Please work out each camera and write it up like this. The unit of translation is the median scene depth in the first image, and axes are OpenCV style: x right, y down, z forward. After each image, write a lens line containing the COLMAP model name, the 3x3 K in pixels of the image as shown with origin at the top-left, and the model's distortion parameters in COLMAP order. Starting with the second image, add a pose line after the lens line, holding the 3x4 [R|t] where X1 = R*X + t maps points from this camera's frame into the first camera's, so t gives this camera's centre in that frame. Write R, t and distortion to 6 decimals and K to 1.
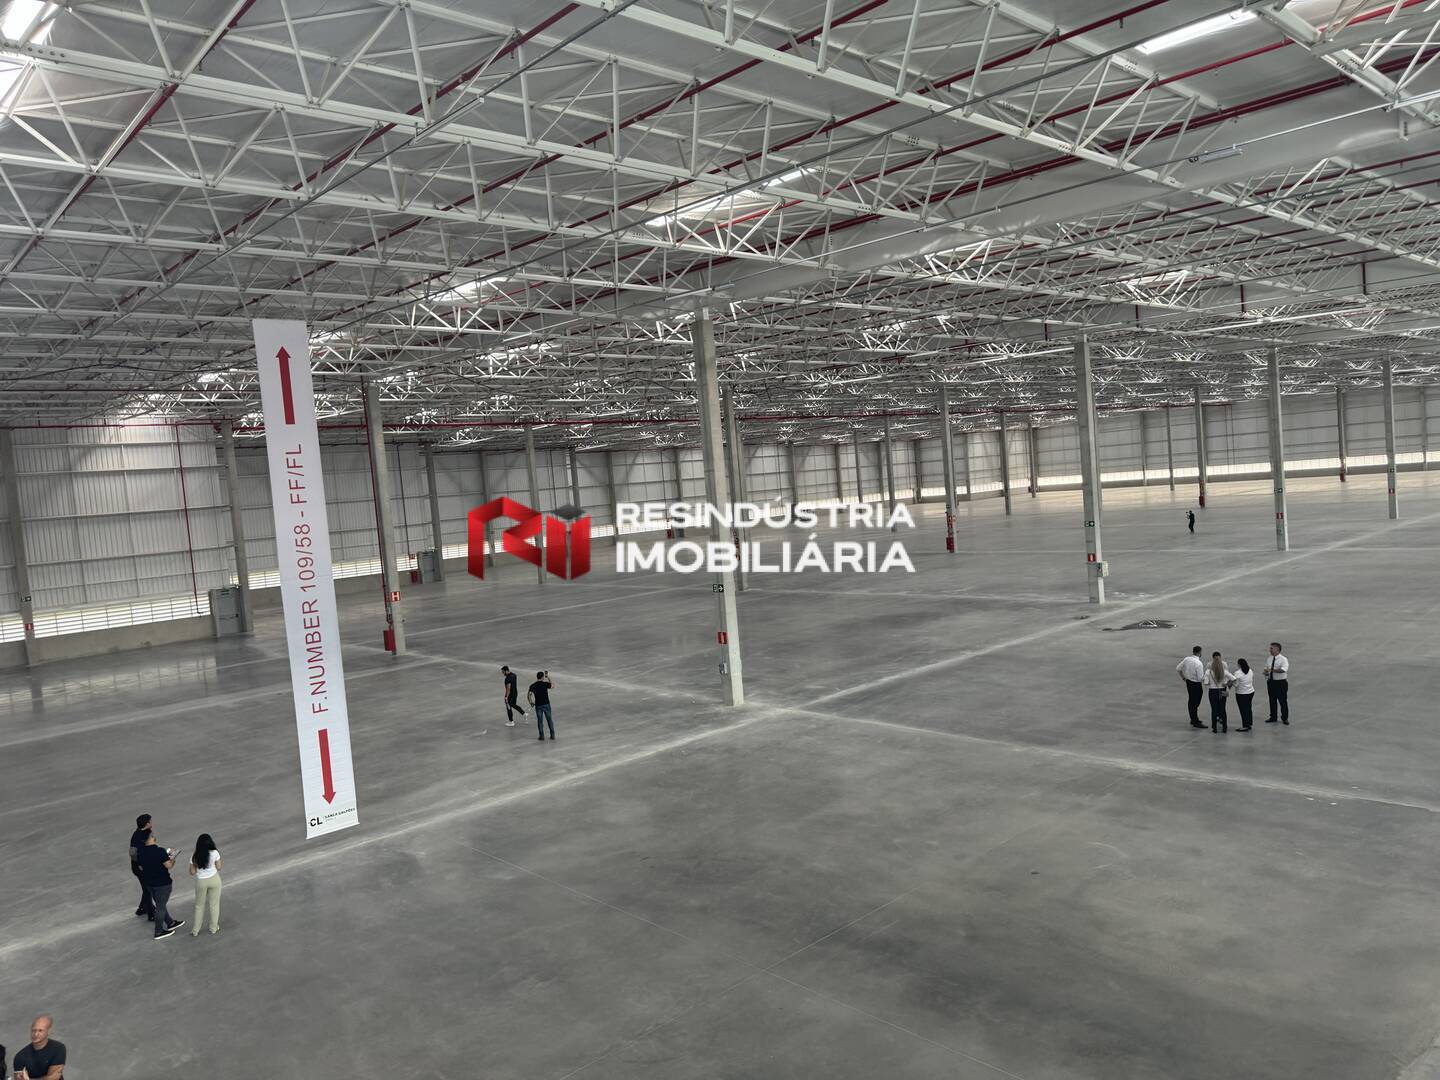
lens RADIAL K [[1013.7, 0, 724.8], [0, 1013.7, 536.4], [0, 0, 1]] dist [0.057147, -0.071952]
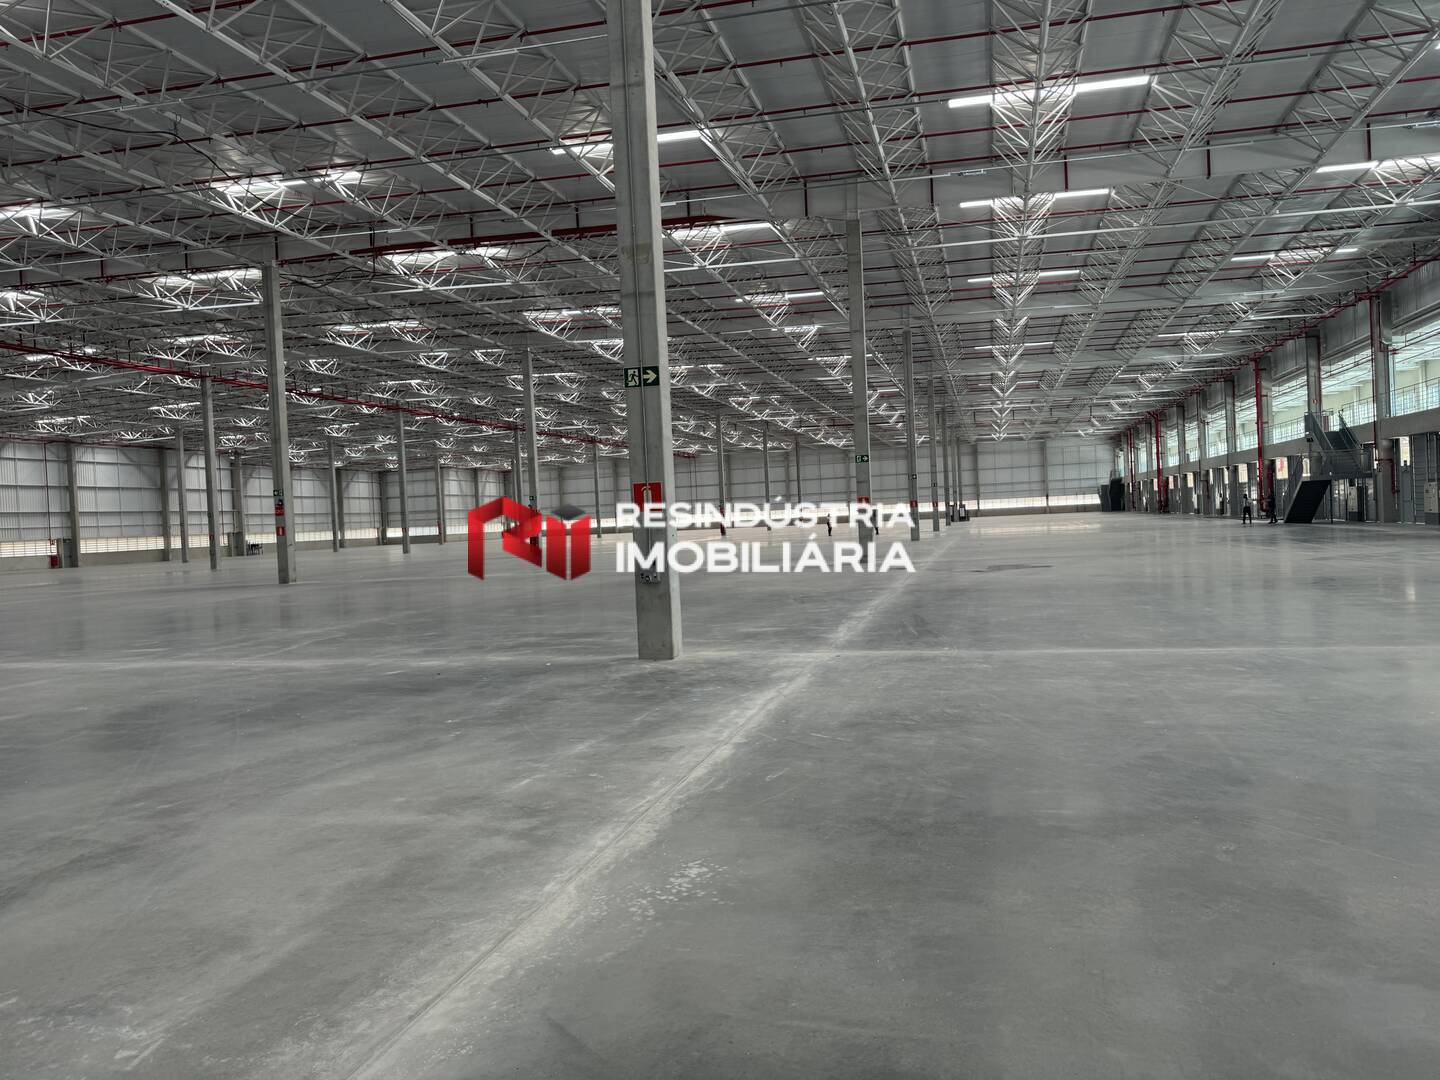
lens RADIAL K [[1013.7, 0, 726.9], [0, 1013.7, 540.7], [0, 0, 1]] dist [0.057147, -0.071952]
pose [[0.842031, 0.029978, 0.538595, -0.200993], [0.006934, 0.997771, -0.066375, 0.148790], [-0.539384, 0.059625, 0.839946, 0.646232]]
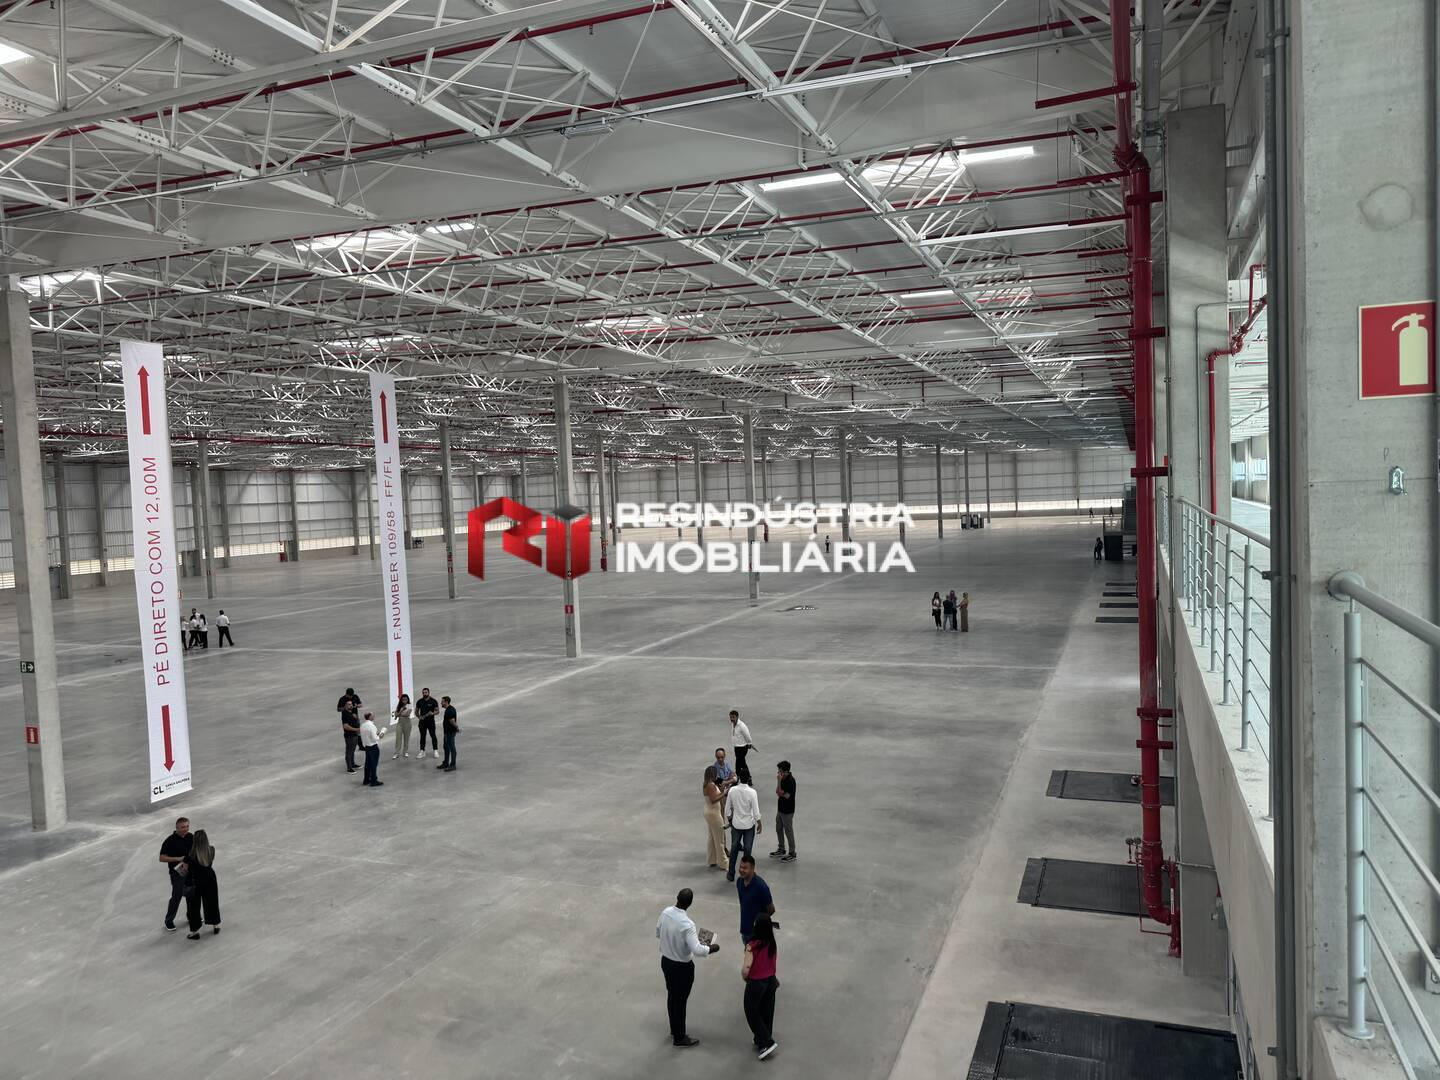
lens RADIAL K [[1013.7, 0, 726.1], [0, 1013.7, 563.8], [0, 0, 1]] dist [0.057147, -0.071952]
pose [[0.901976, 0.015263, 0.431517, -0.421362], [-0.010677, 0.999858, -0.013048, 0.054370], [-0.431655, 0.007162, 0.902010, -0.368681]]
